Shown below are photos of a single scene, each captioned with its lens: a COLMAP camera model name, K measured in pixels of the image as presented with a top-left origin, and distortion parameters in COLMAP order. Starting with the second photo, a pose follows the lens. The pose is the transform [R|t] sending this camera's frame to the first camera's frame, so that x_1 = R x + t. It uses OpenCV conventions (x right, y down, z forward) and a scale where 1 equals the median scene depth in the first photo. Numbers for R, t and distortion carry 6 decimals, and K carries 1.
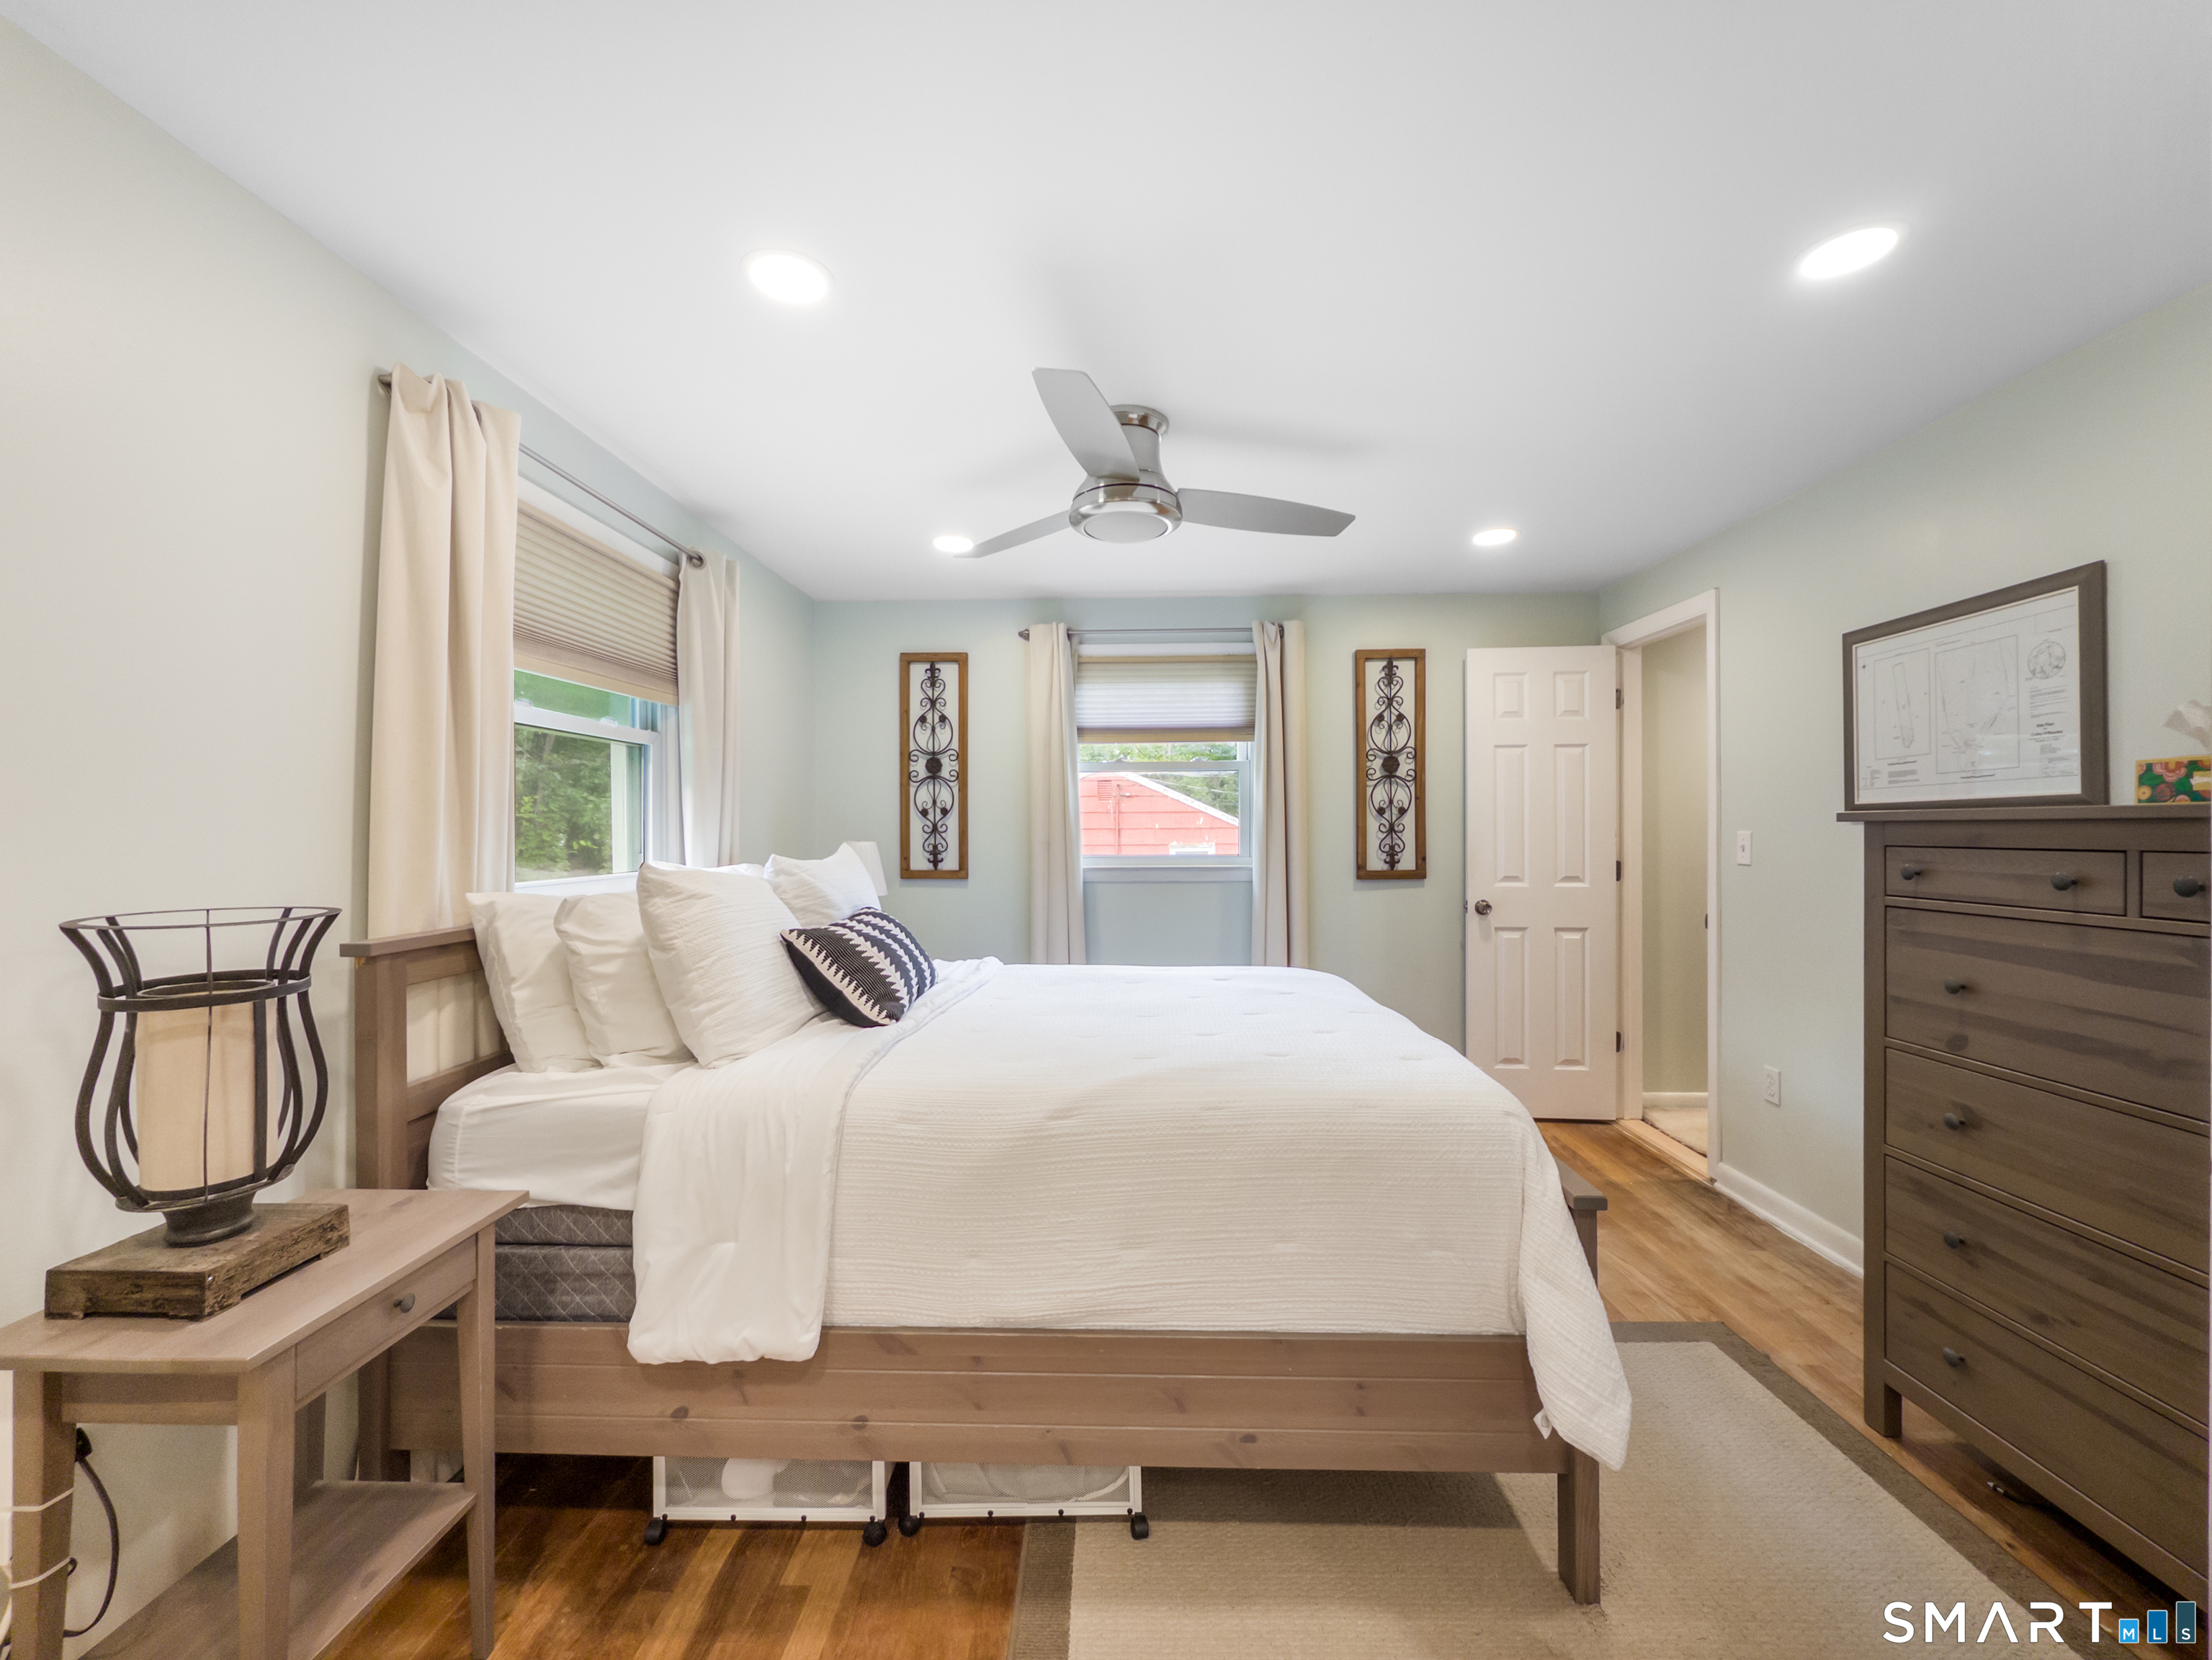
lens RADIAL K [[887.6, 0, 1105.4], [0, 887.6, 835.4], [0, 0, 1]] dist [-0.000486, -0.000246]
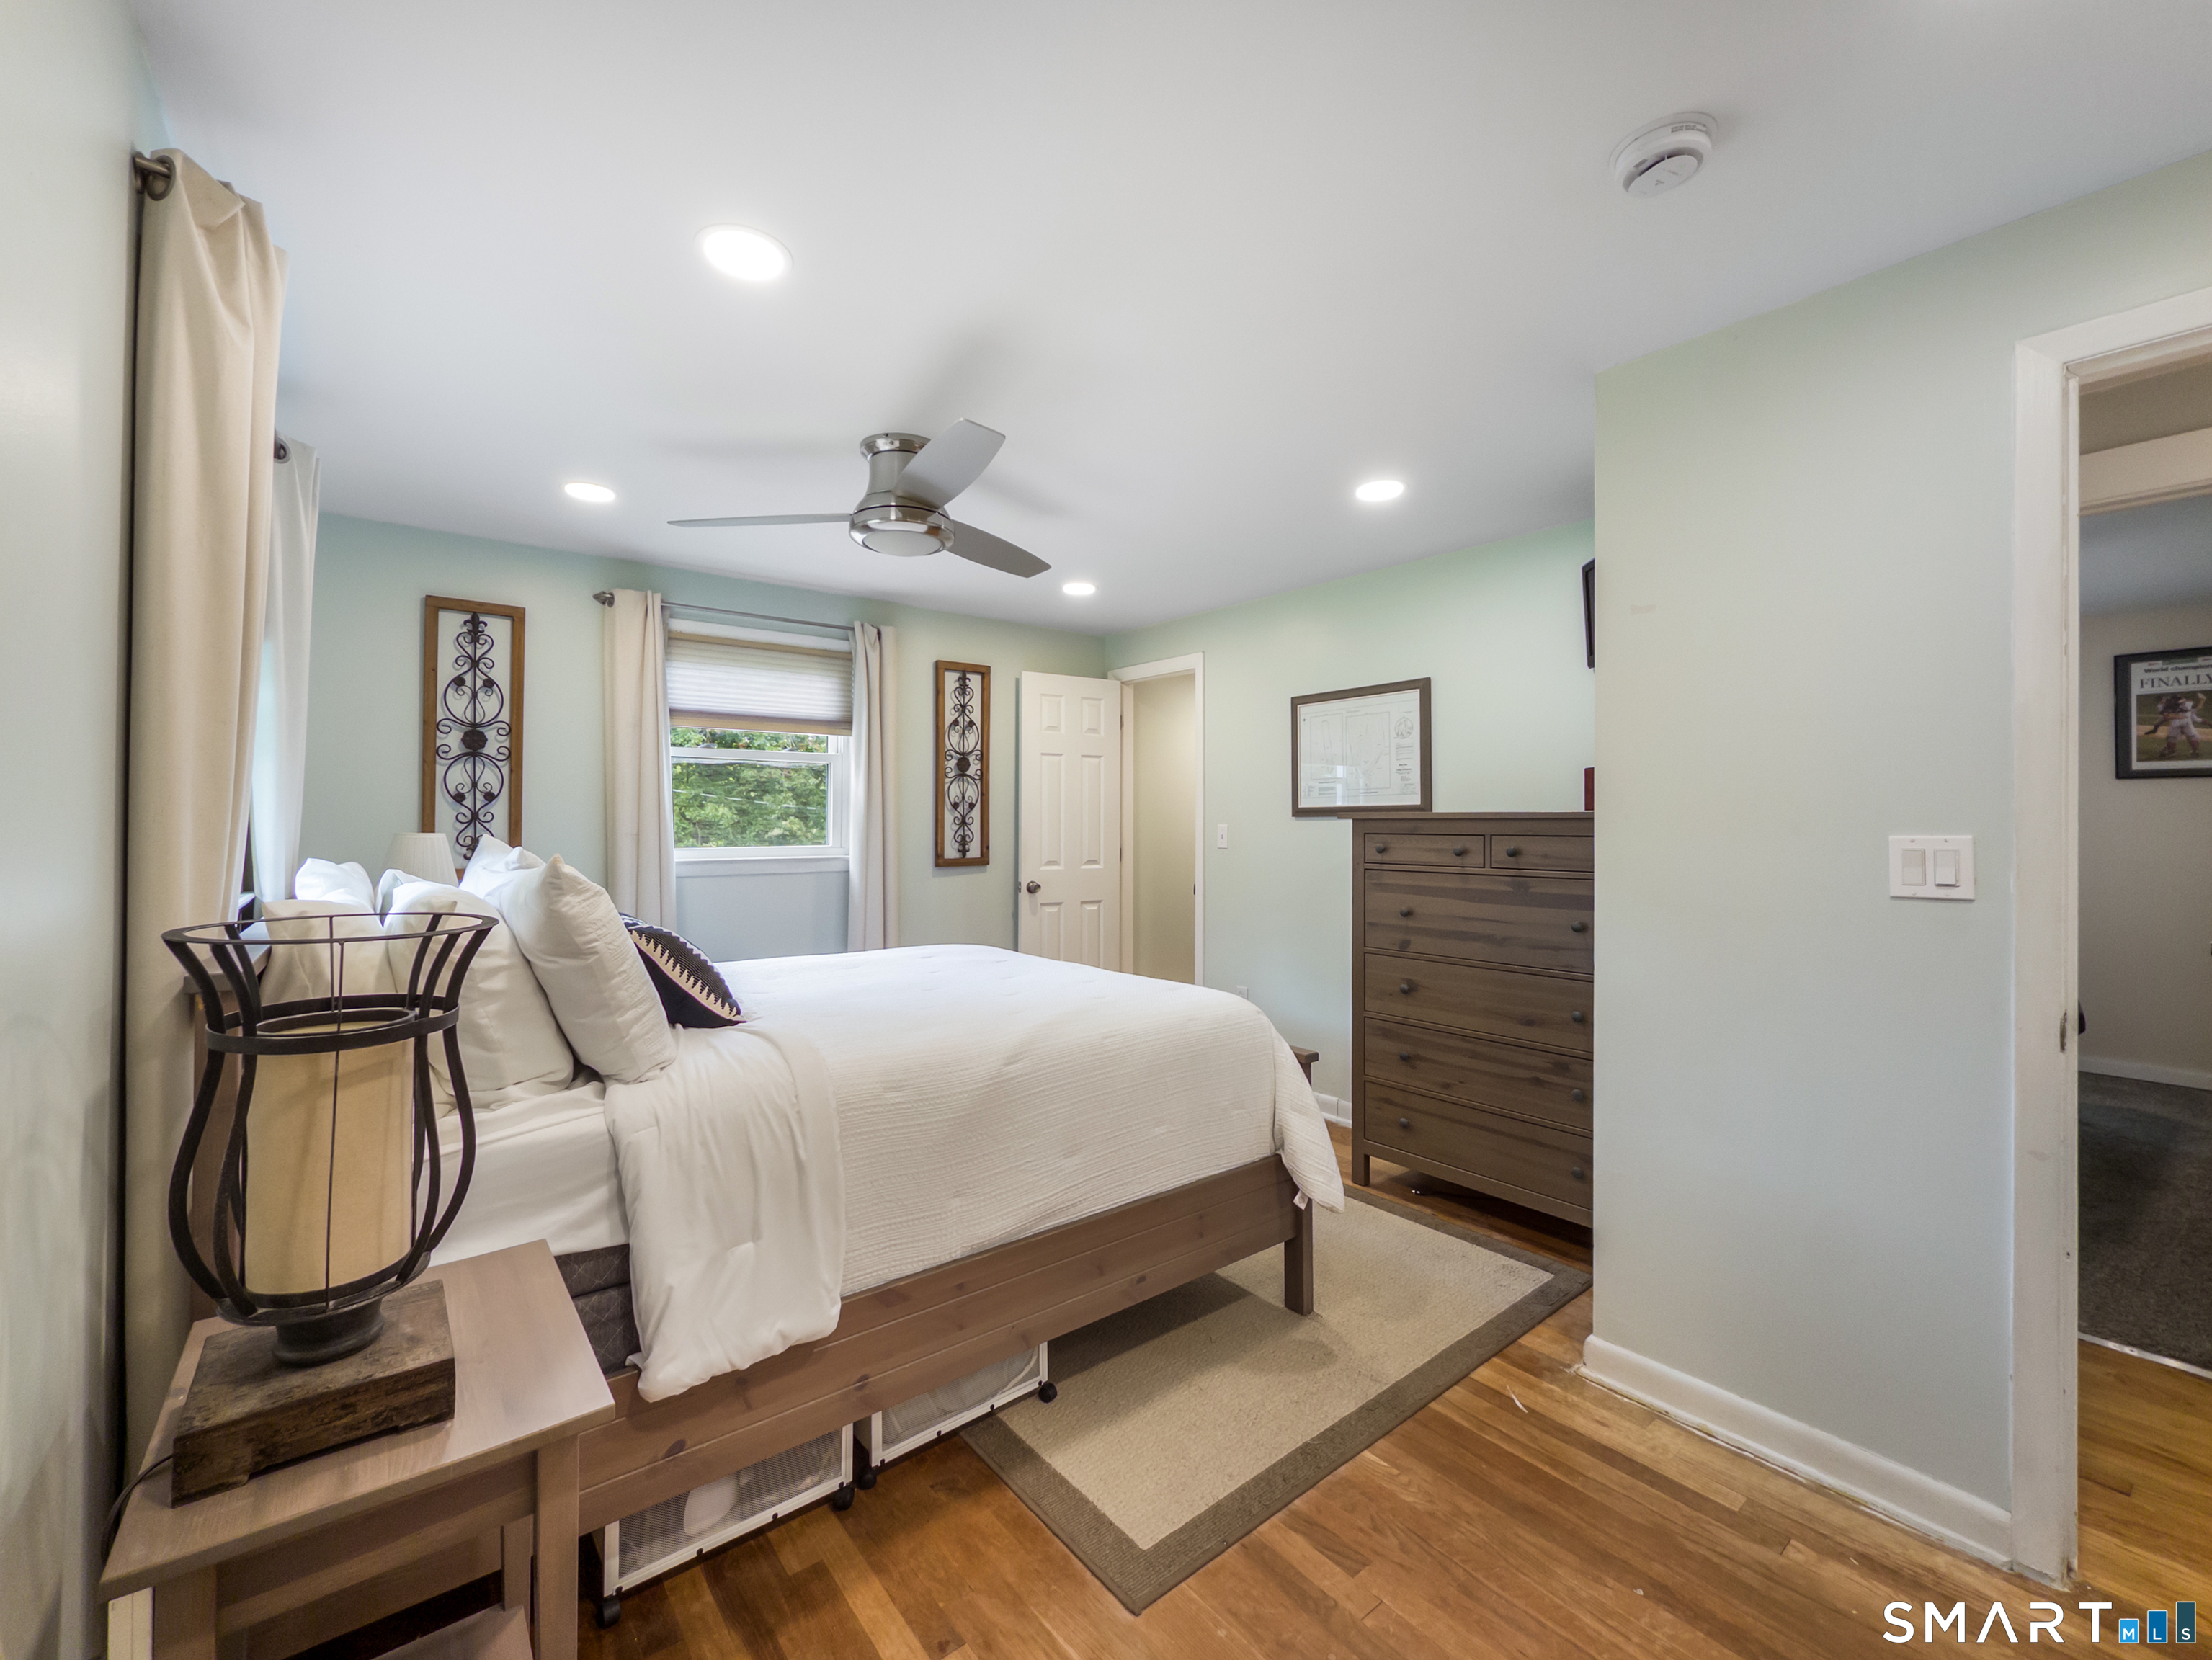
lens RADIAL K [[914.3, 0, 1099.7], [0, 914.3, 818.4], [0, 0, 1]] dist [-0.001057, -0.000246]
pose [[0.769765, 0.008472, 0.638271, -0.676515], [-0.001578, 0.999934, -0.011369, 0.004250], [-0.638325, 0.007745, 0.769728, -0.017315]]
